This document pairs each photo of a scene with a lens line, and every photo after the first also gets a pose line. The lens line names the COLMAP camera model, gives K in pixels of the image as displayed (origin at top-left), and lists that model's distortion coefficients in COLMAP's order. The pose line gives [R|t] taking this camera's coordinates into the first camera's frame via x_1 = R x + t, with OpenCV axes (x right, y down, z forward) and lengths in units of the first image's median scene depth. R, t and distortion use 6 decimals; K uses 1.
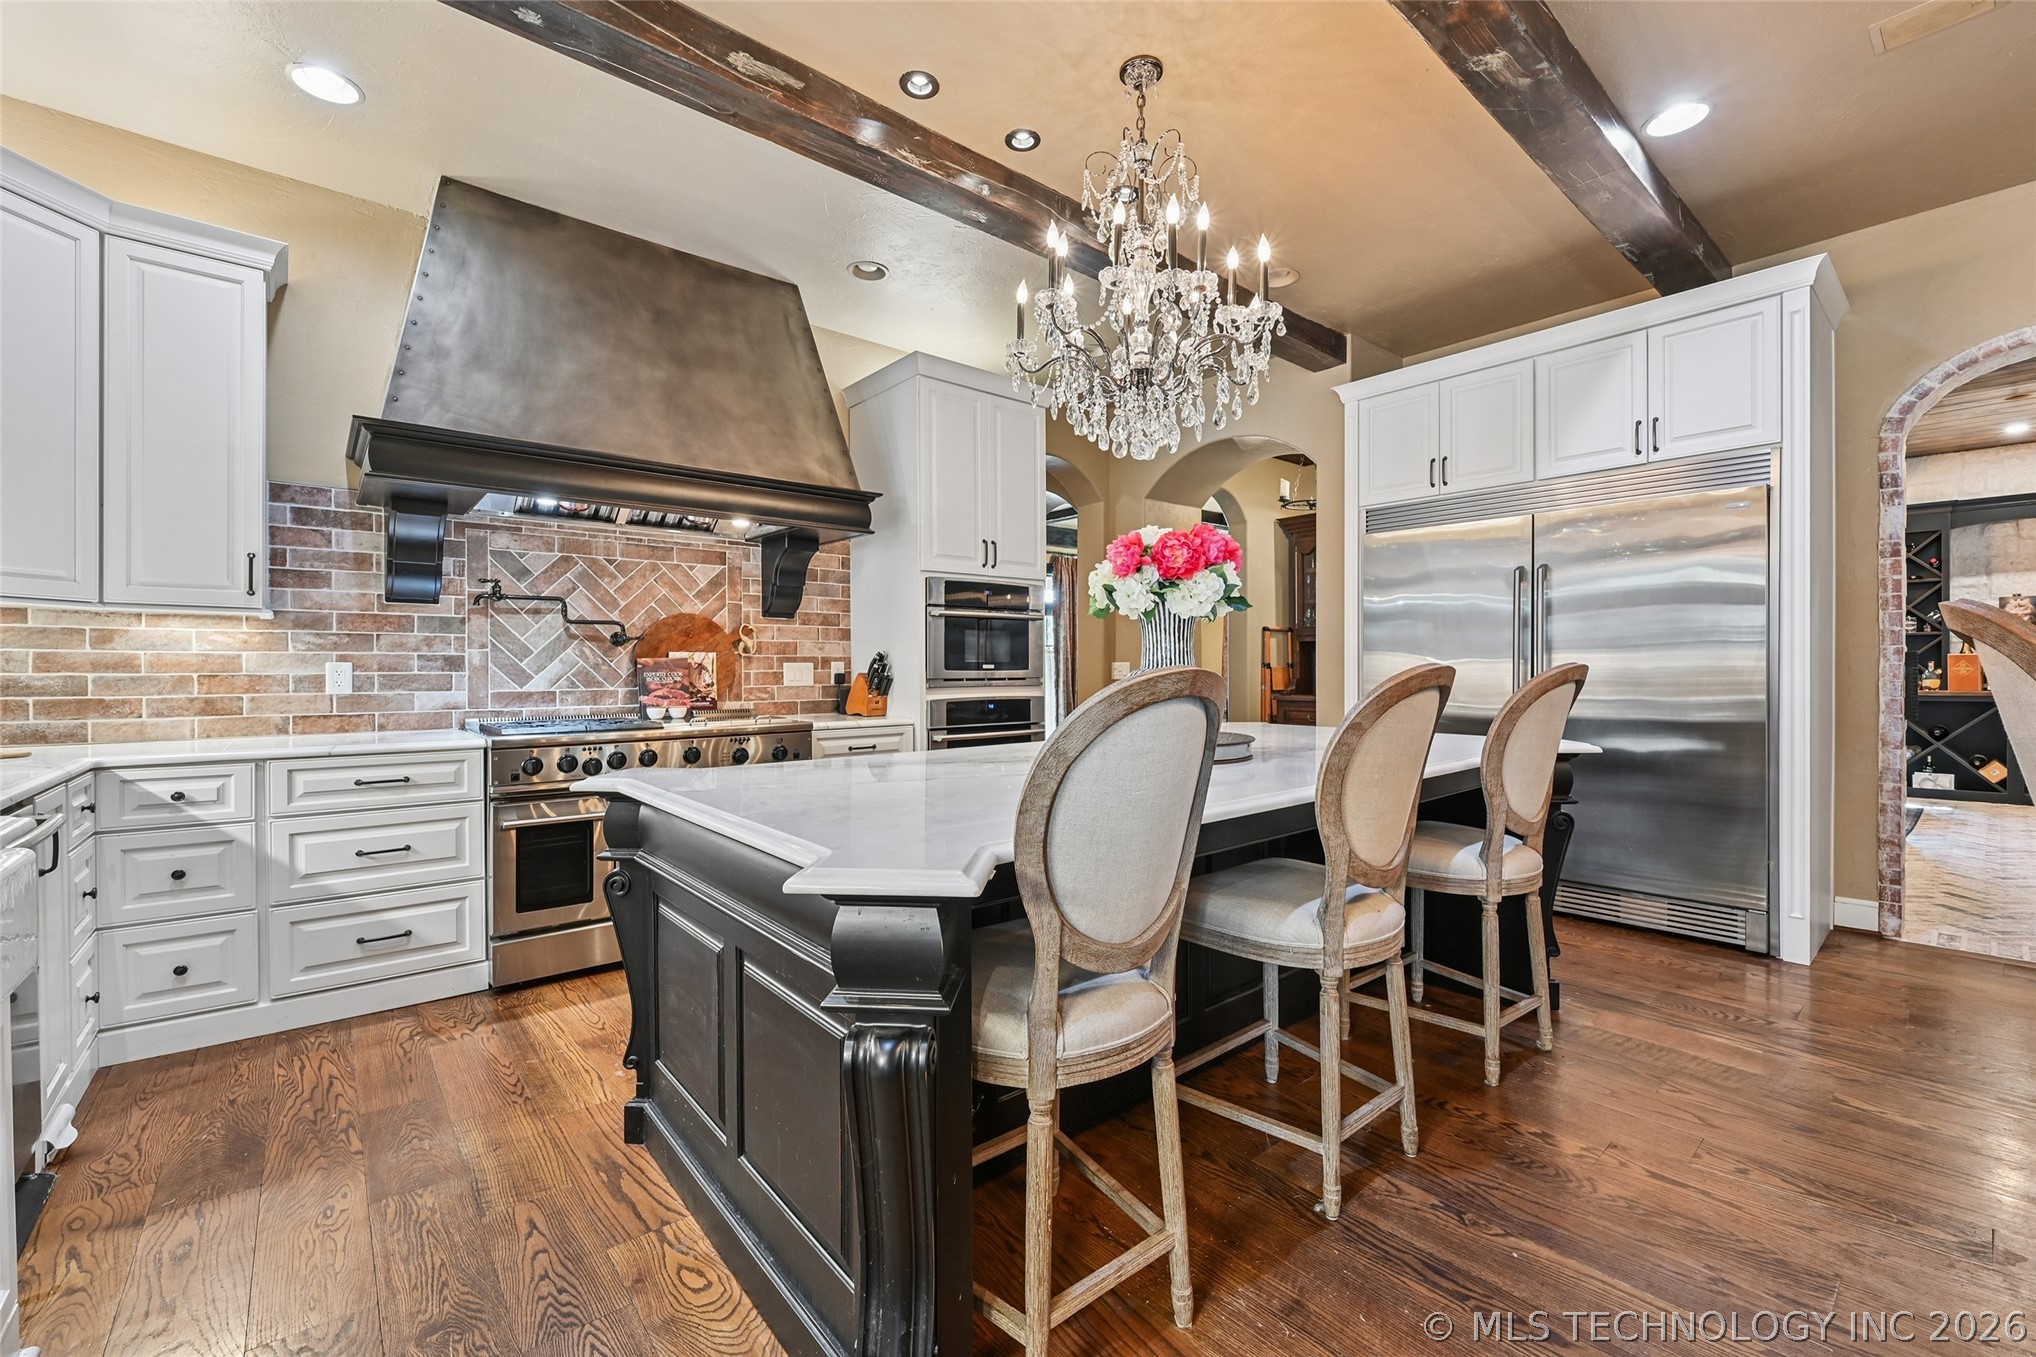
lens RADIAL K [[833.6, 0, 1029.0], [0, 833.6, 675.8], [0, 0, 1]] dist [-0.004450, 0.000819]
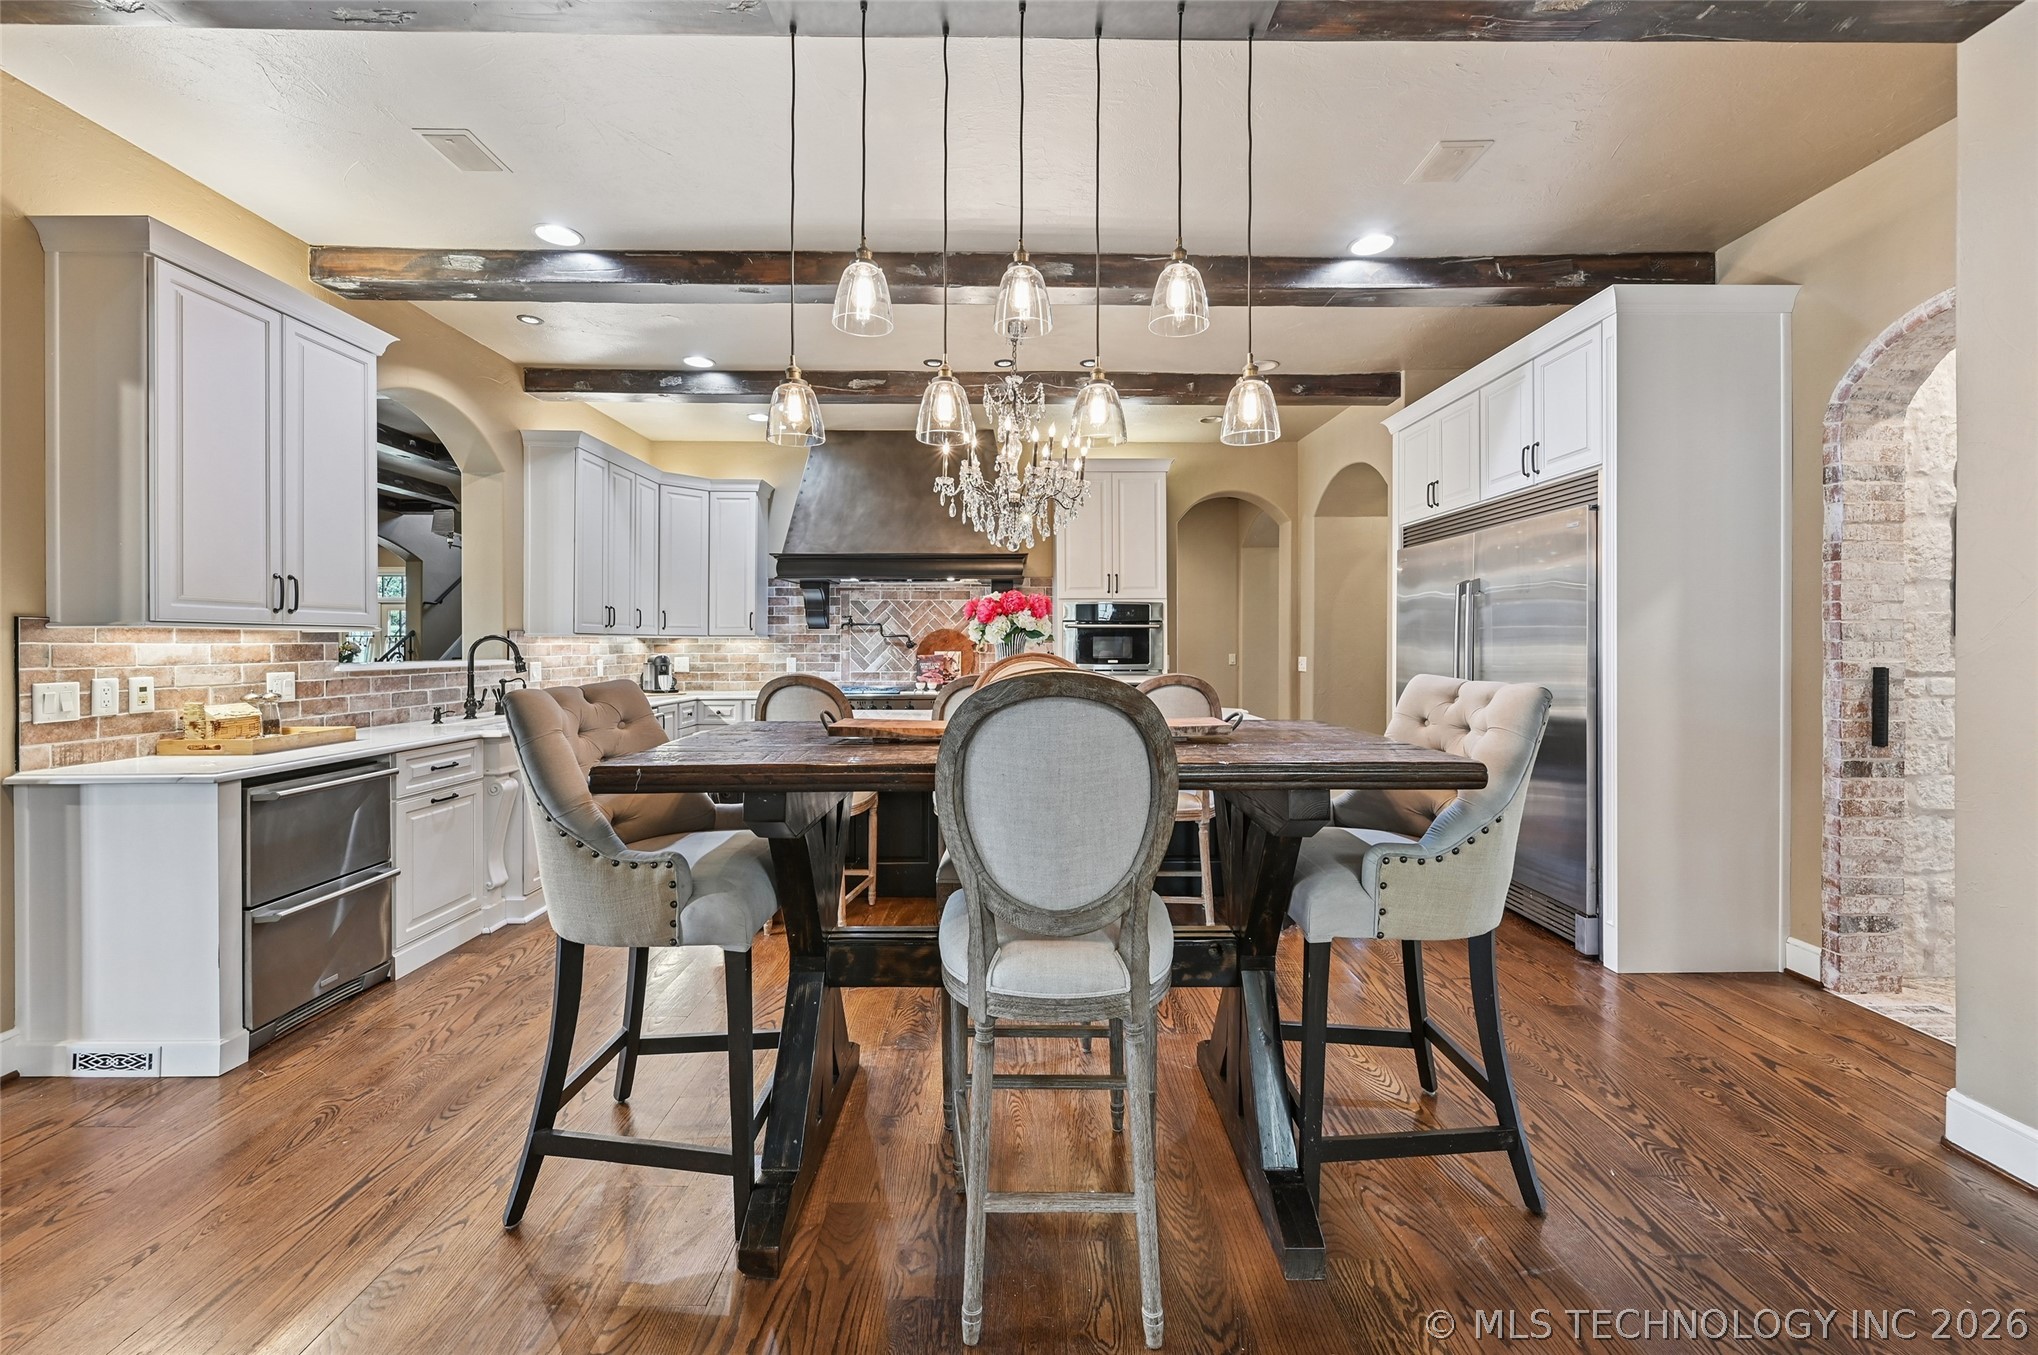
lens RADIAL K [[816.5, 0, 1013.2], [0, 816.5, 651.8], [0, 0, 1]] dist [-0.003743, -0.000096]
pose [[0.758778, 0.009453, -0.651281, 0.956845], [-0.007379, 0.999955, 0.005917, -0.045696], [0.651308, 0.000316, 0.758814, -0.234253]]
